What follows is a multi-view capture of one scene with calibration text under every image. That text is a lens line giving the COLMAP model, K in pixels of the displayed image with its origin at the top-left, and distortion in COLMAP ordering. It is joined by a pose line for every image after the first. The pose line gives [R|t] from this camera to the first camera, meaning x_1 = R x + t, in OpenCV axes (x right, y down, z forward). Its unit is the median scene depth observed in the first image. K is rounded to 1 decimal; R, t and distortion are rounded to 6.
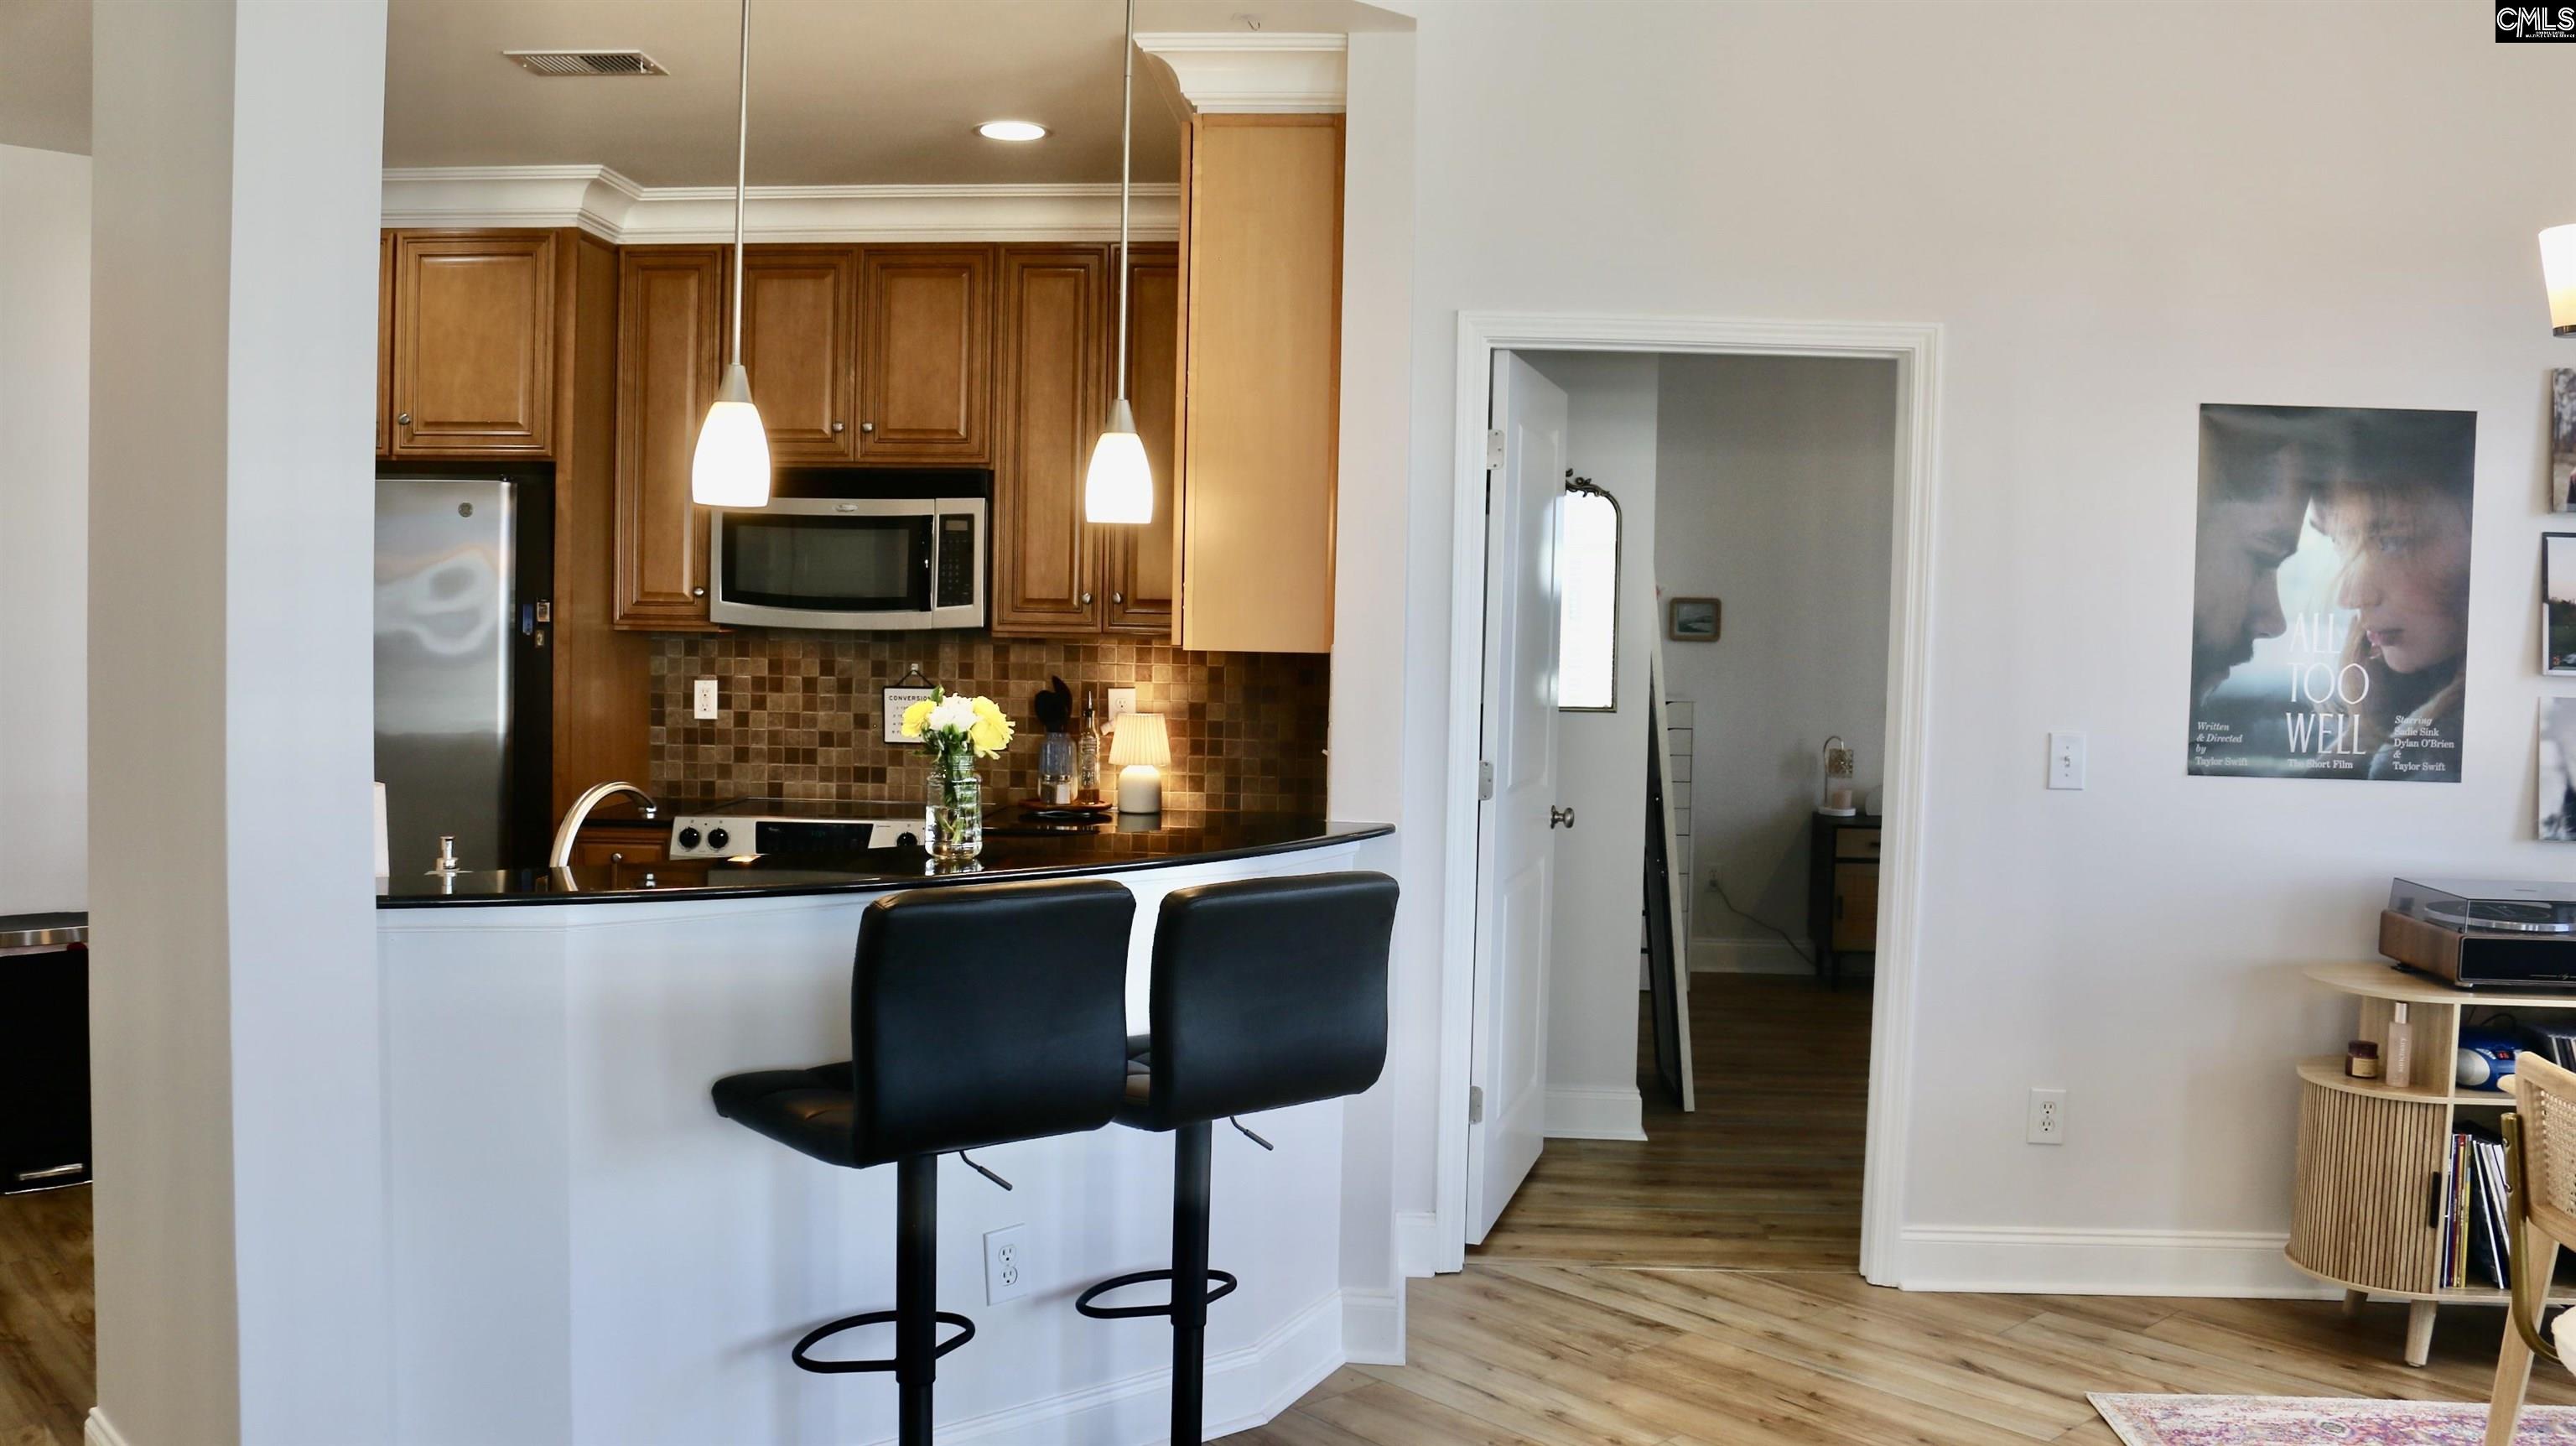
lens RADIAL K [[2111.8, 0, 1265.3], [0, 2111.8, 709.7], [0, 0, 1]] dist [-0.162407, 0.133509]
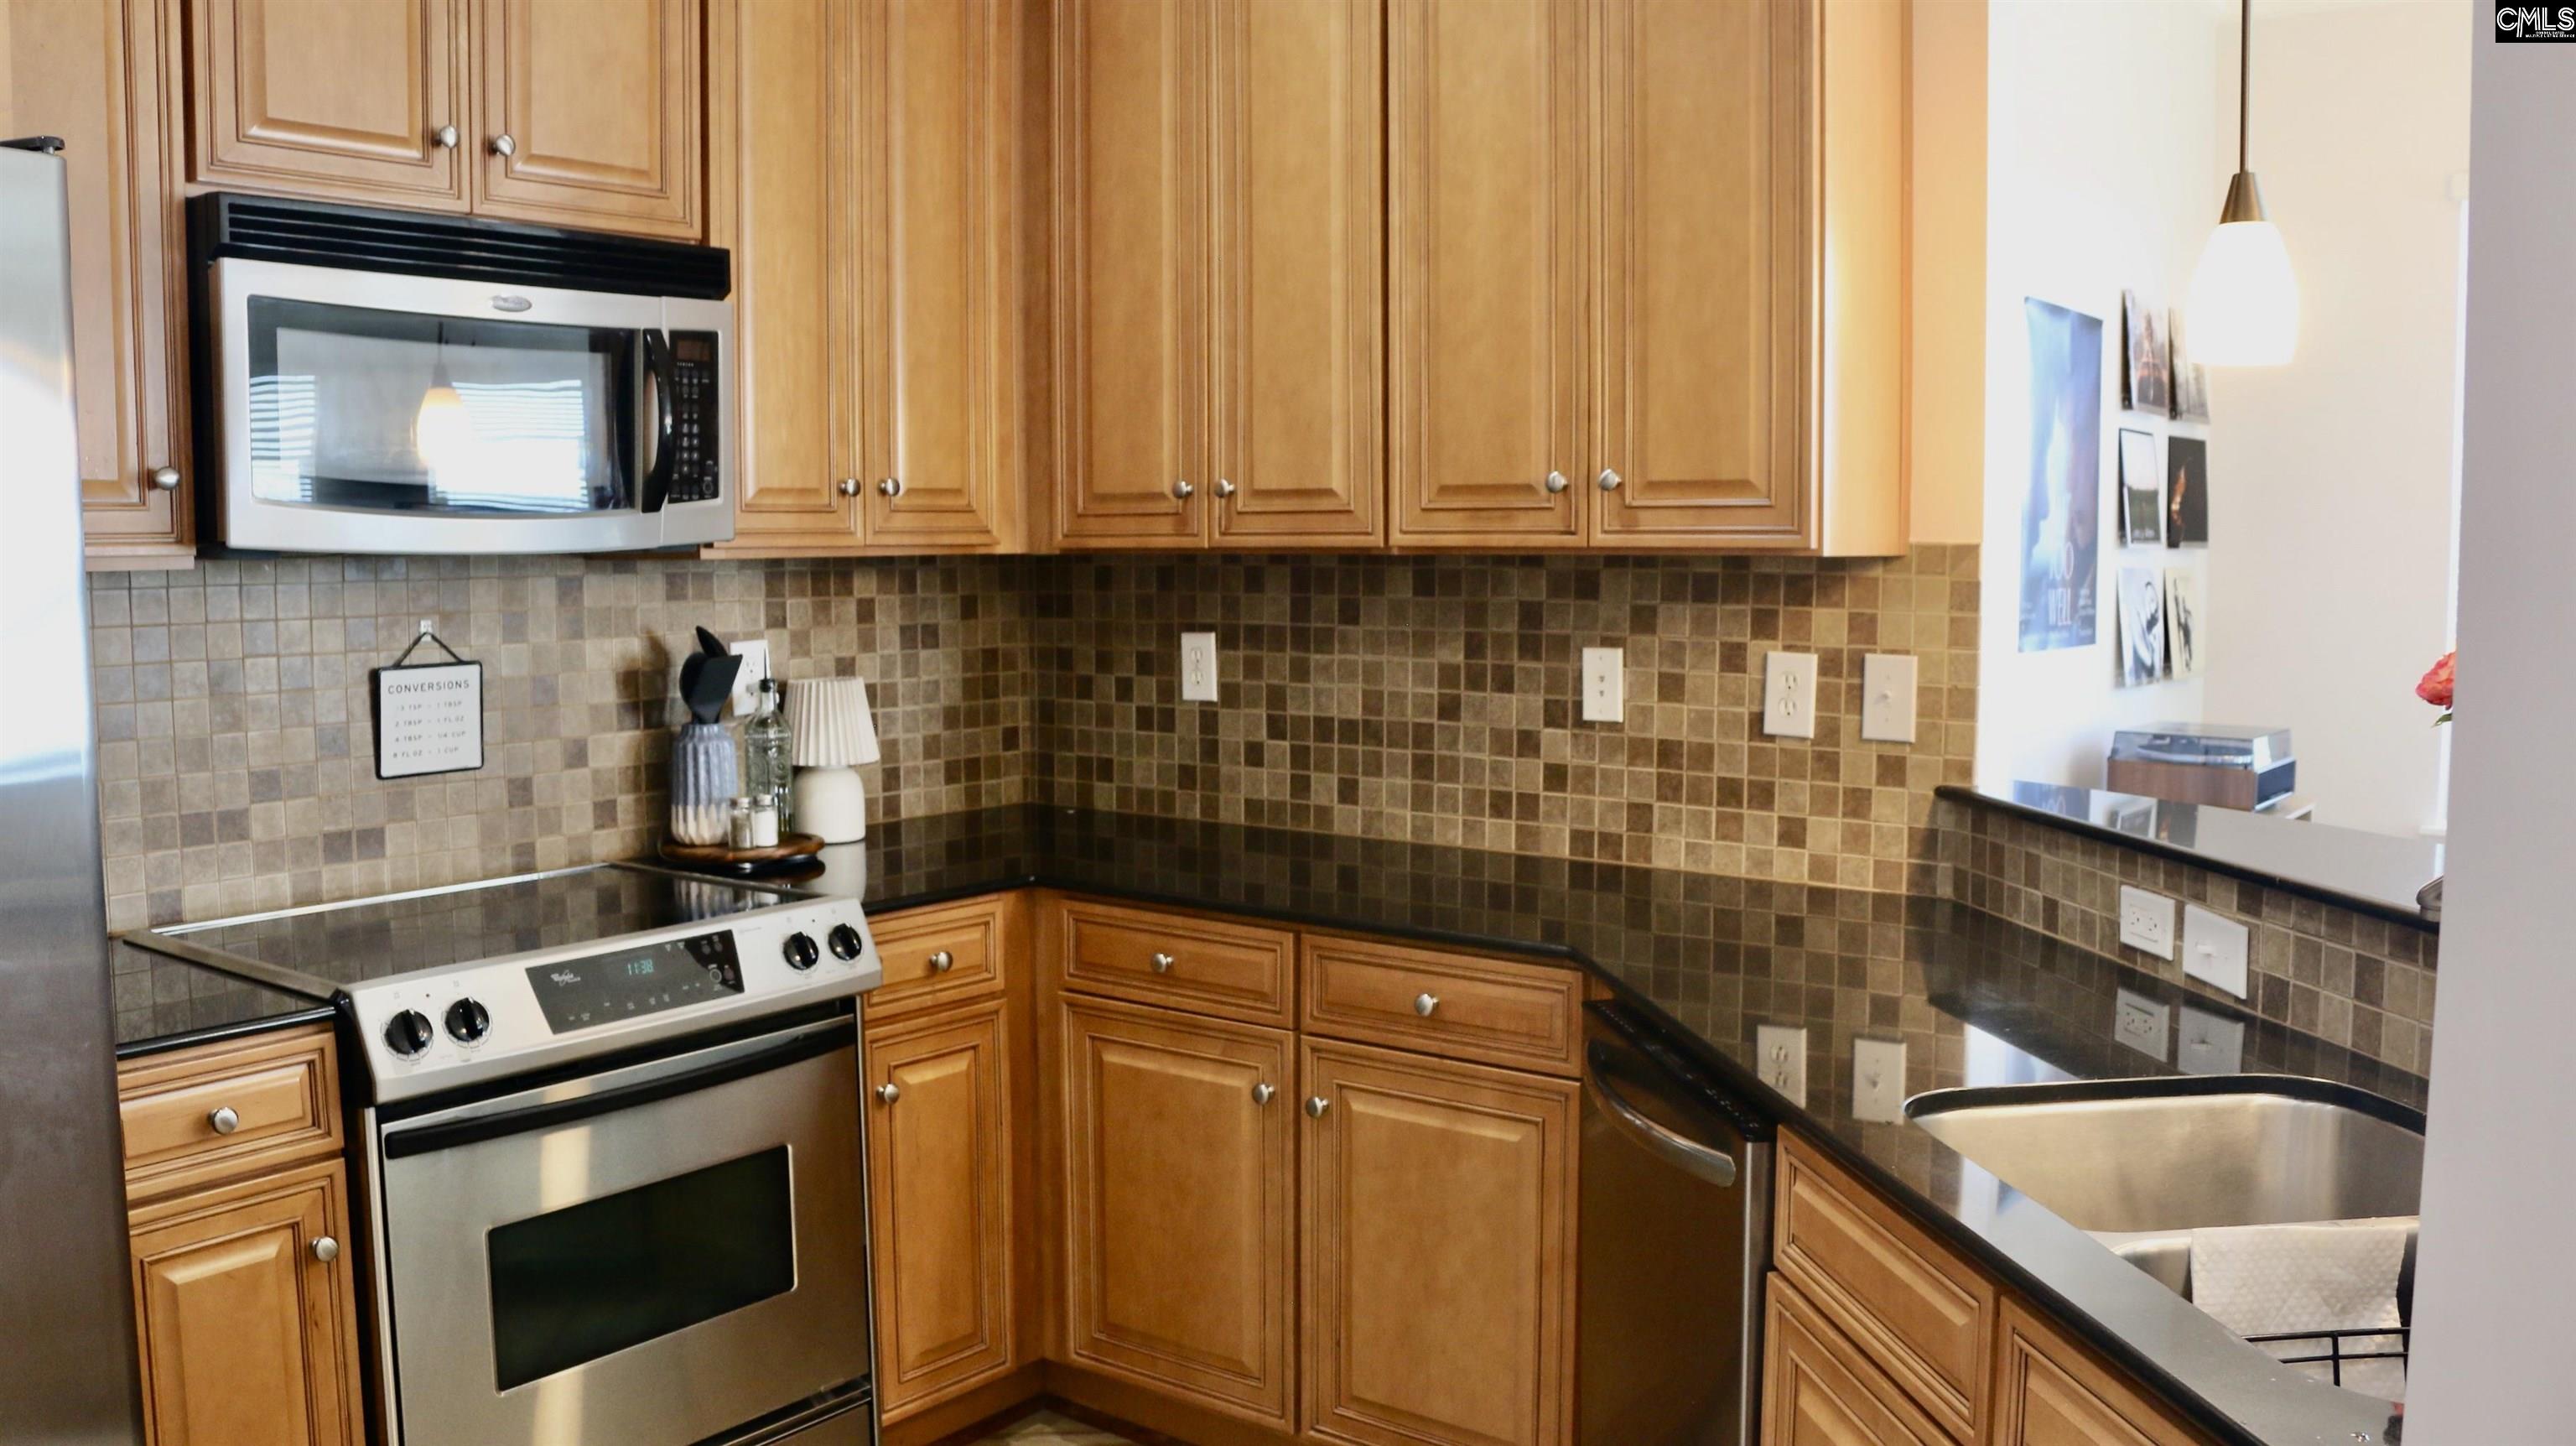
lens RADIAL K [[2111.8, 0, 1265.3], [0, 2111.8, 709.7], [0, 0, 1]] dist [-0.162407, 0.133509]
pose [[0.552162, -0.089034, 0.828970, -0.540589], [0.053517, 0.996016, 0.071329, -0.028429], [-0.832018, 0.004979, 0.554727, 0.620779]]
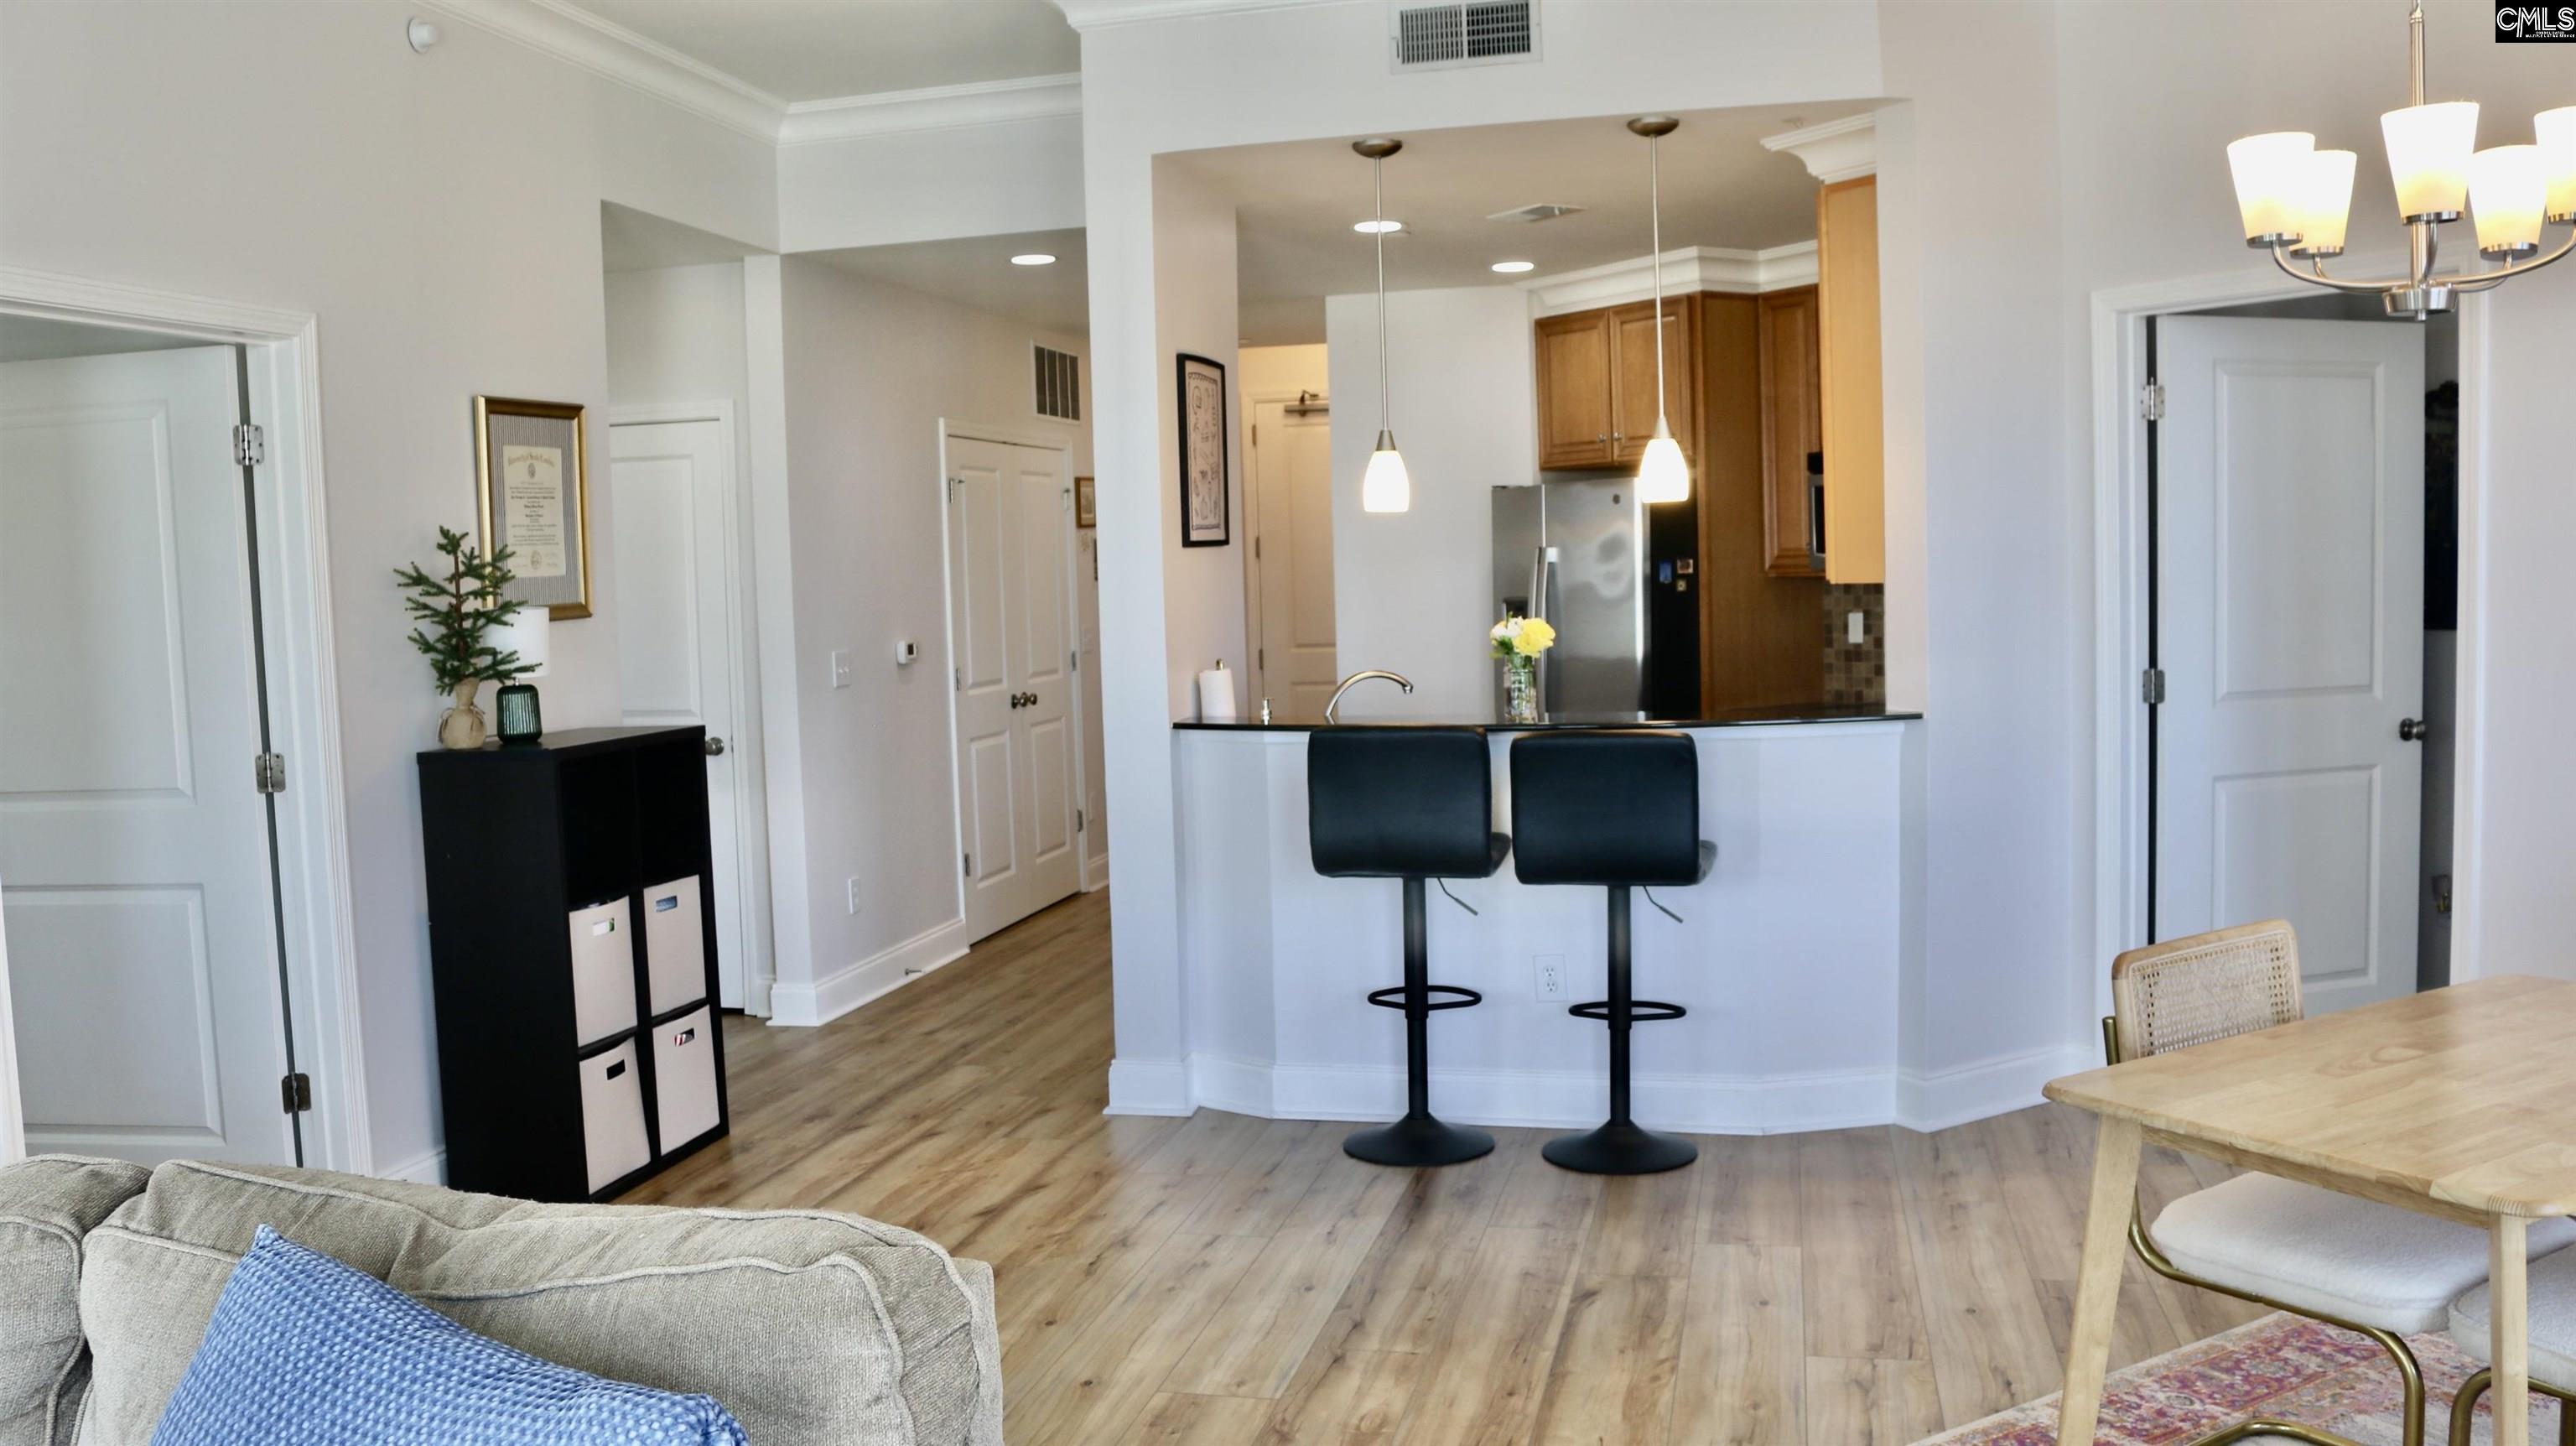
lens RADIAL K [[2111.8, 0, 1265.3], [0, 2111.8, 709.7], [0, 0, 1]] dist [-0.162407, 0.133509]
pose [[0.569913, 0.016546, -0.821539, 0.678951], [0.004836, 0.999712, 0.023490, 0.015925], [0.821691, -0.017361, 0.569669, -0.052966]]
